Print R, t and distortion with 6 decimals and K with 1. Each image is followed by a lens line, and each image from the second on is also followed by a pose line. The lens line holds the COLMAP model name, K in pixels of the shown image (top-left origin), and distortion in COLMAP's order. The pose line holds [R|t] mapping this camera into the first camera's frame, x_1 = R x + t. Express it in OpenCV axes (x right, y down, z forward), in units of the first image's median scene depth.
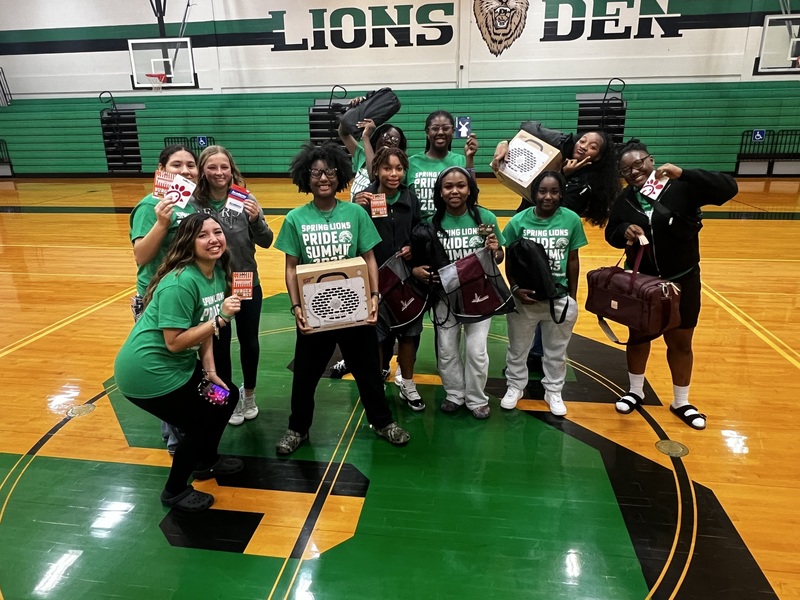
lens RADIAL K [[548.8, 0, 400.8], [0, 548.8, 298.2], [0, 0, 1]] dist [-0.011198, 0.001819]
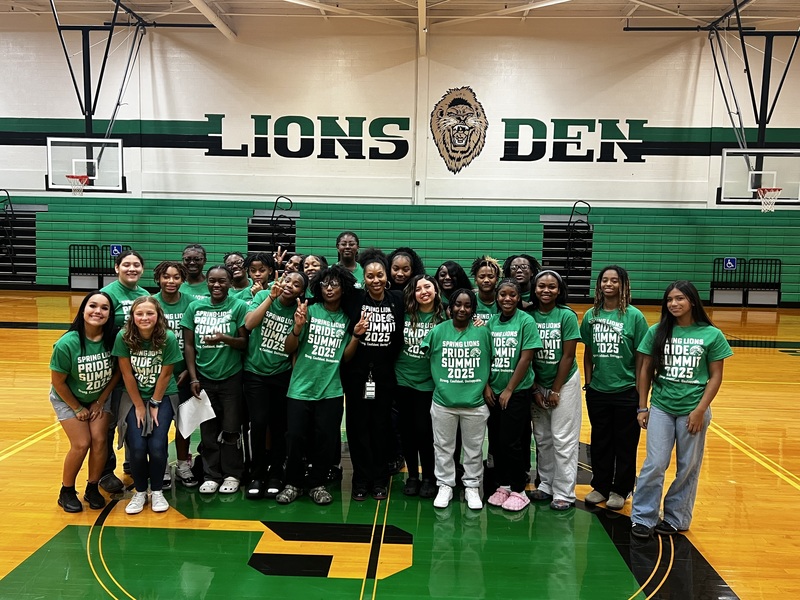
lens RADIAL K [[701.0, 0, 399.5], [0, 701.0, 301.9], [0, 0, 1]] dist [0.046860, -0.049141]
pose [[0.993528, 0.024900, 0.110824, -0.047096], [-0.000512, 0.976649, -0.214842, 0.029256], [-0.113585, 0.213395, 0.970341, -0.105119]]
